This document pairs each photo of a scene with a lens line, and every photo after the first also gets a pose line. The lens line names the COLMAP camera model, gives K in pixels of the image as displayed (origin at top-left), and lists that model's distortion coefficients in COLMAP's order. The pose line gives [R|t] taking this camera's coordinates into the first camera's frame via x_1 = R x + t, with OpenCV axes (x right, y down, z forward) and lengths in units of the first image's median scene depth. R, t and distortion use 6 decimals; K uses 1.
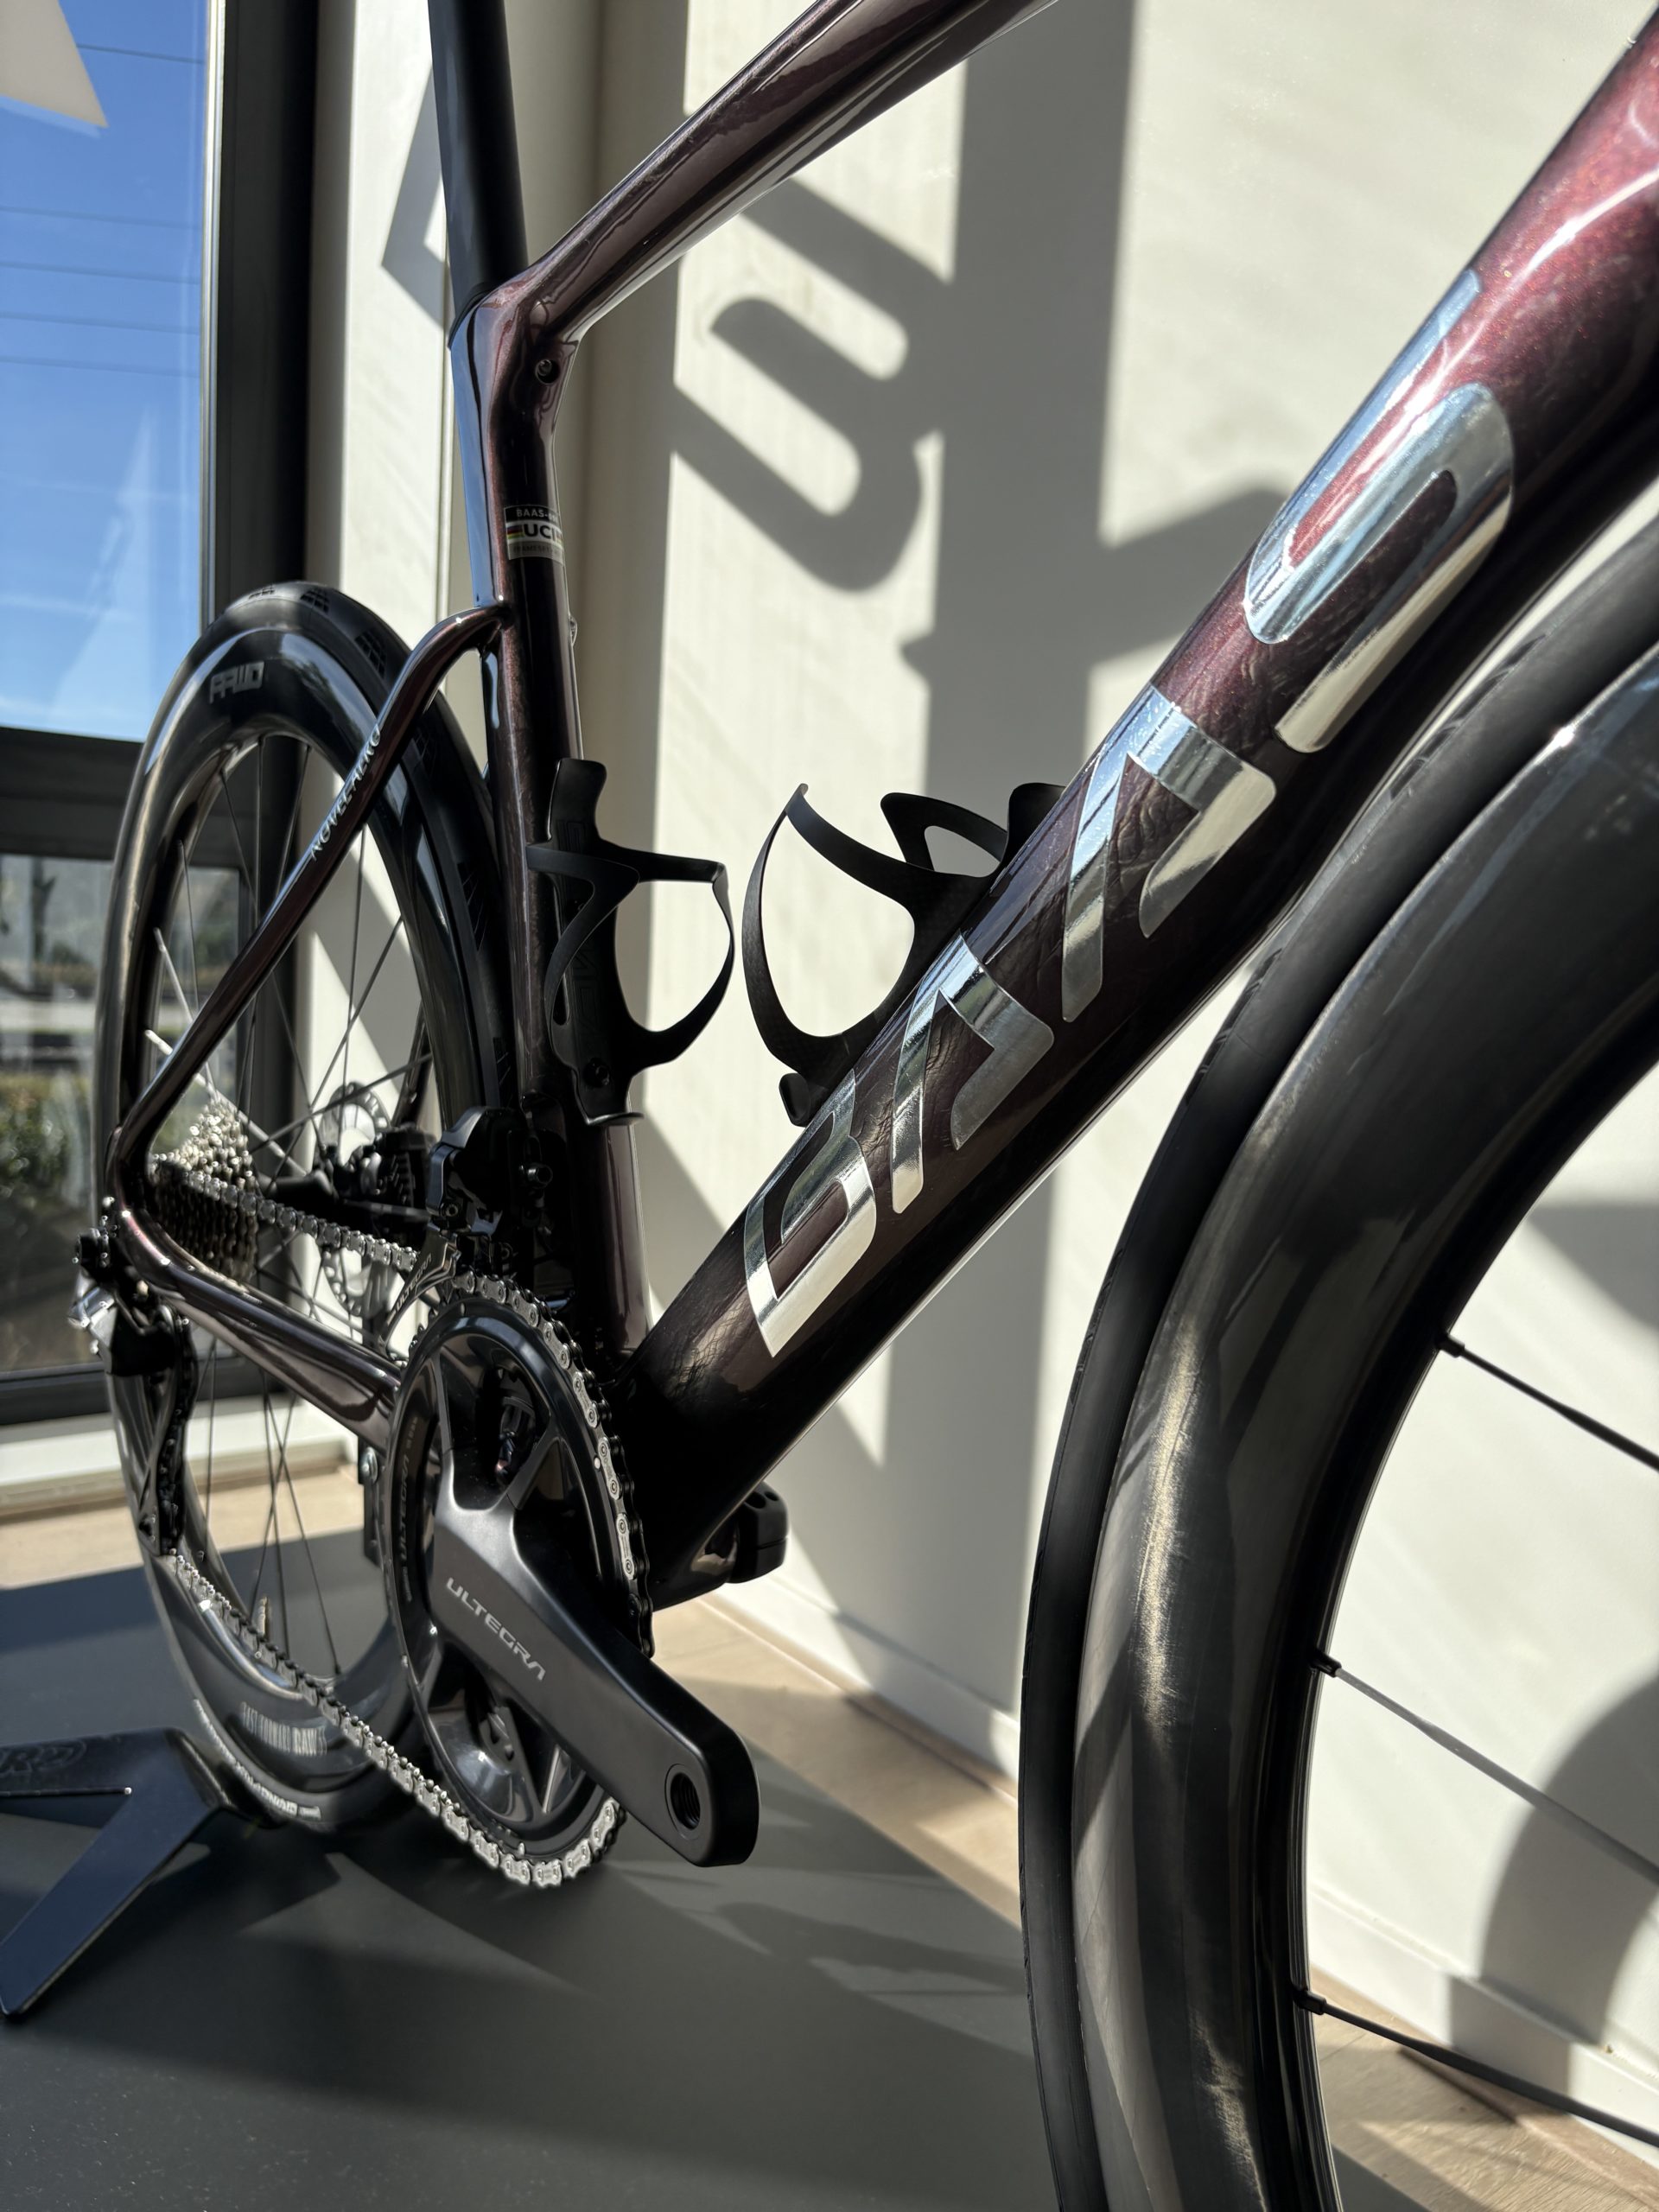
lens RADIAL K [[1713.5, 0, 829.5], [0, 1713.5, 1106.0], [0, 0, 1]] dist [0.009727, 0.006543]
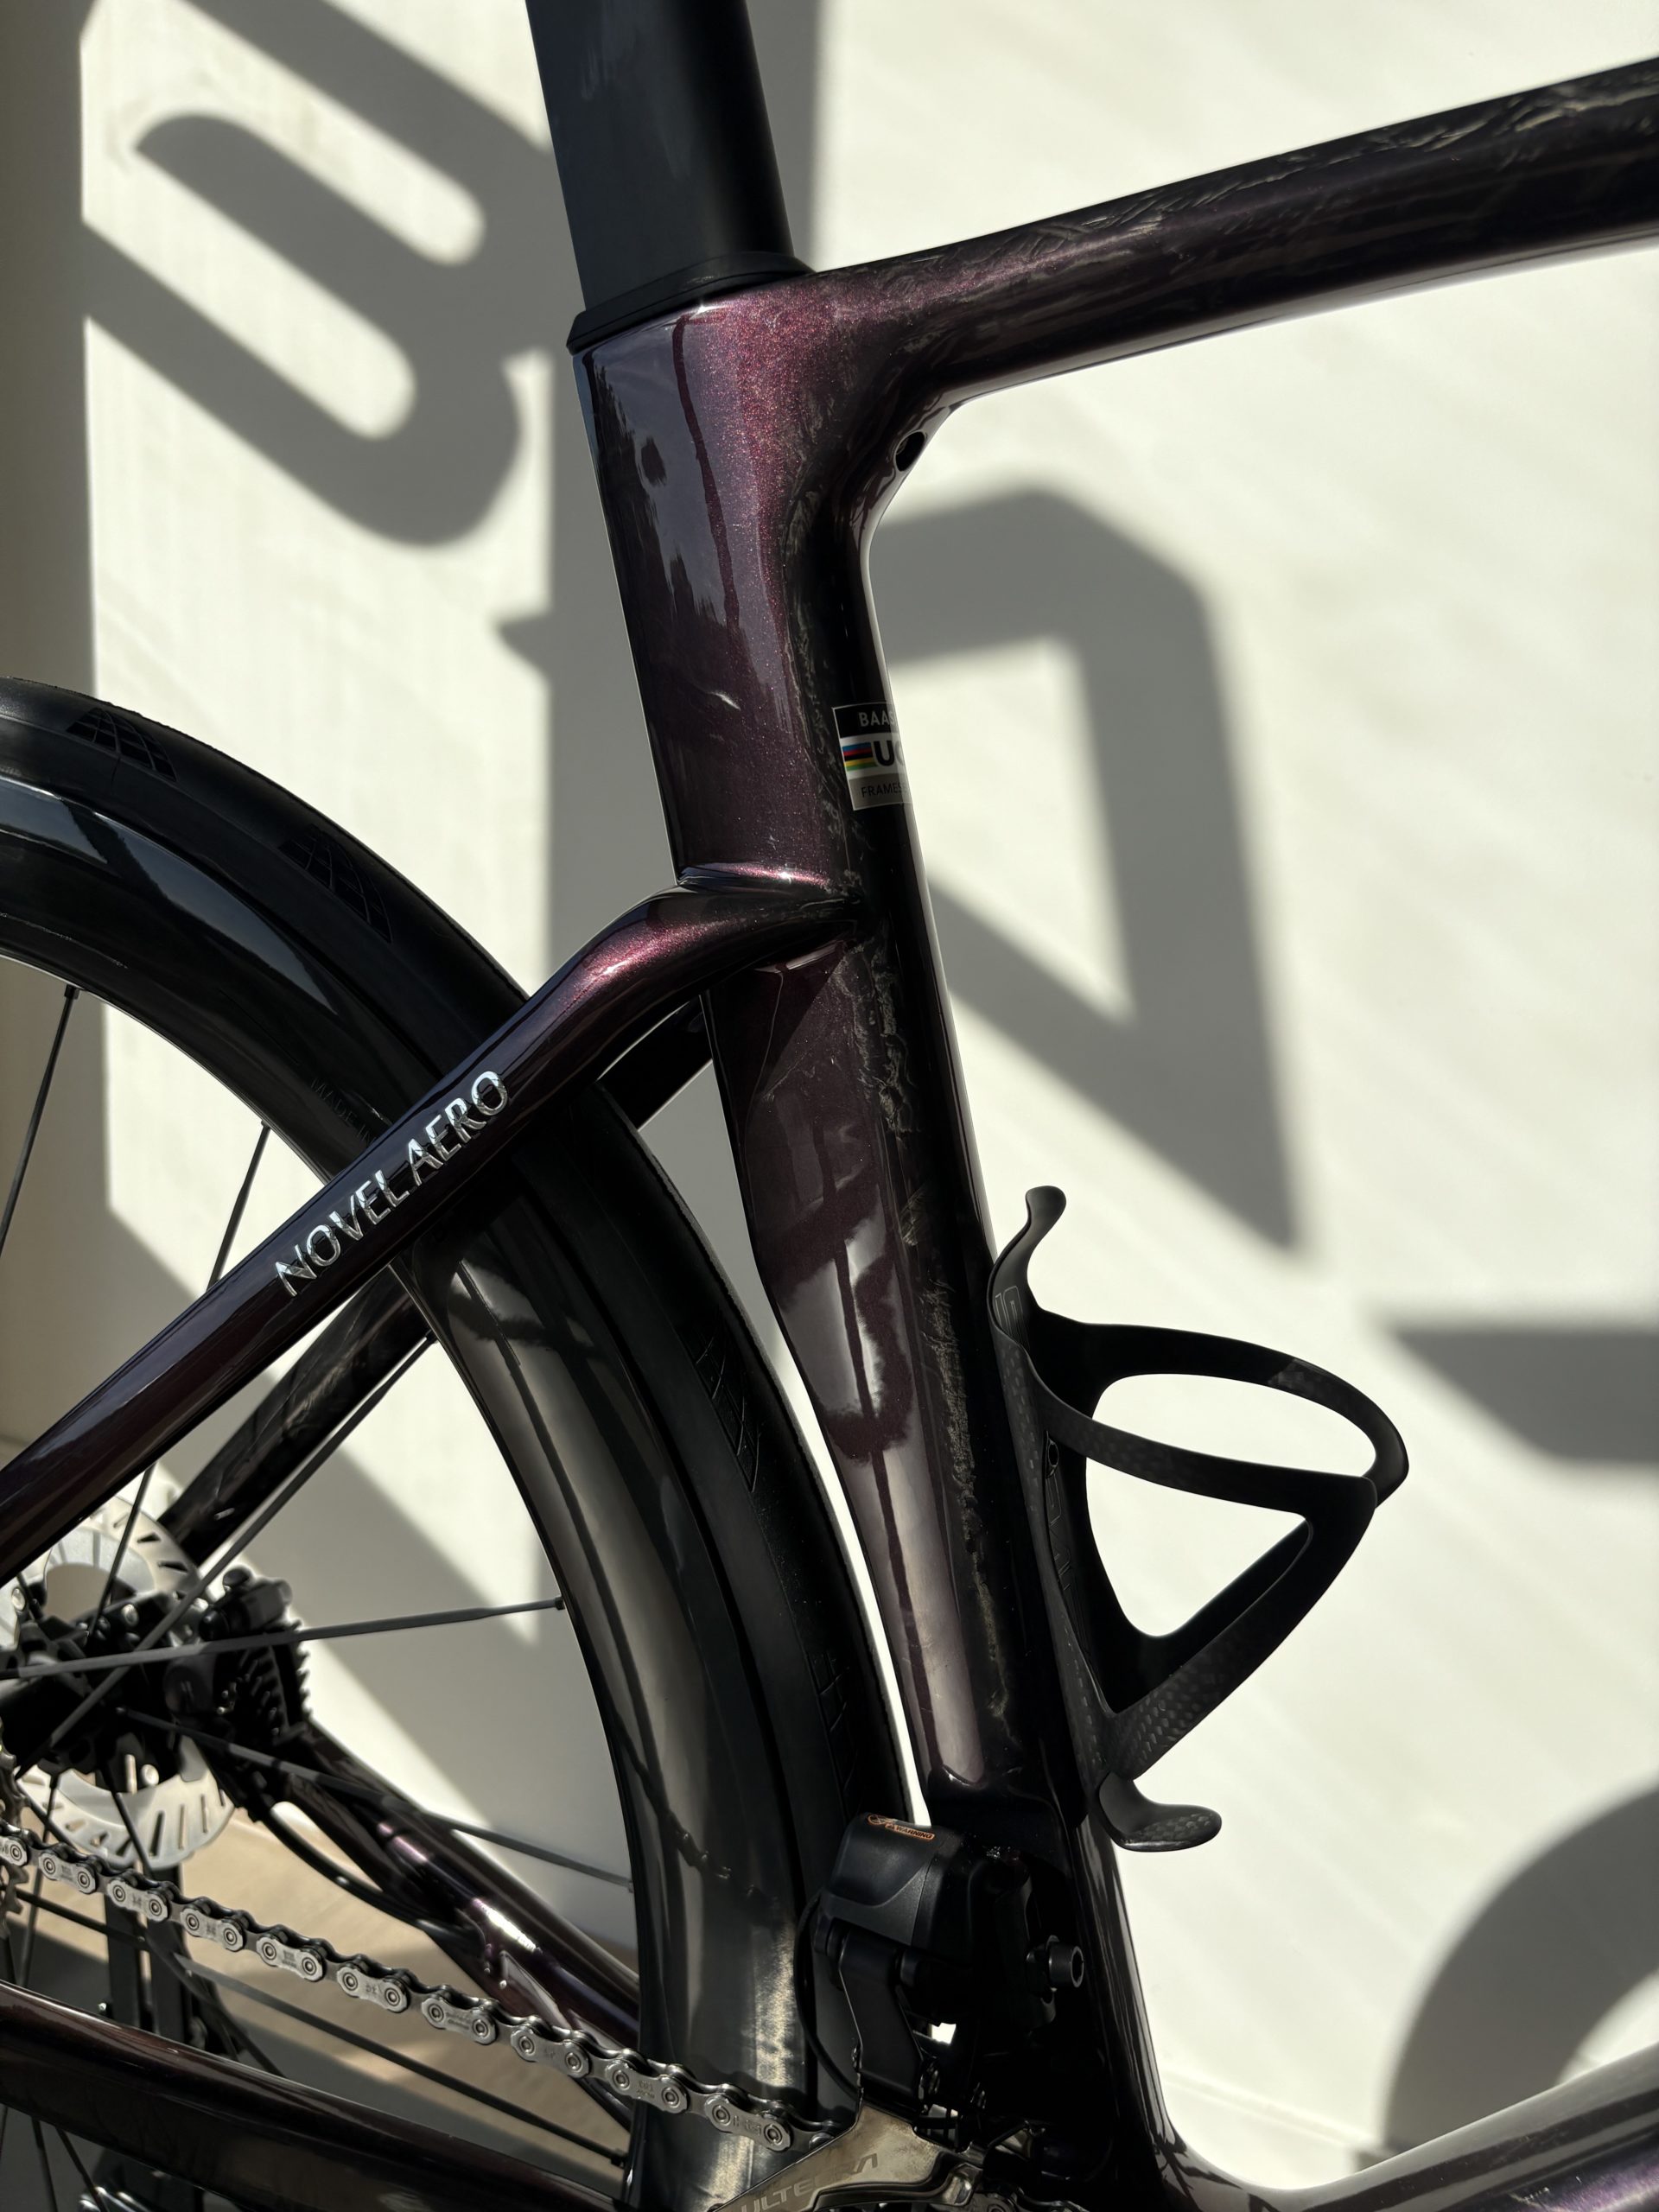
lens RADIAL K [[1727.5, 0, 829.5], [0, 1727.5, 1106.0], [0, 0, 1]] dist [-0.005250, -0.002894]
pose [[0.898686, -0.086821, 0.429914, -0.470010], [0.051998, 0.994389, 0.092119, -0.306008], [-0.435500, -0.060432, 0.898158, 0.579088]]
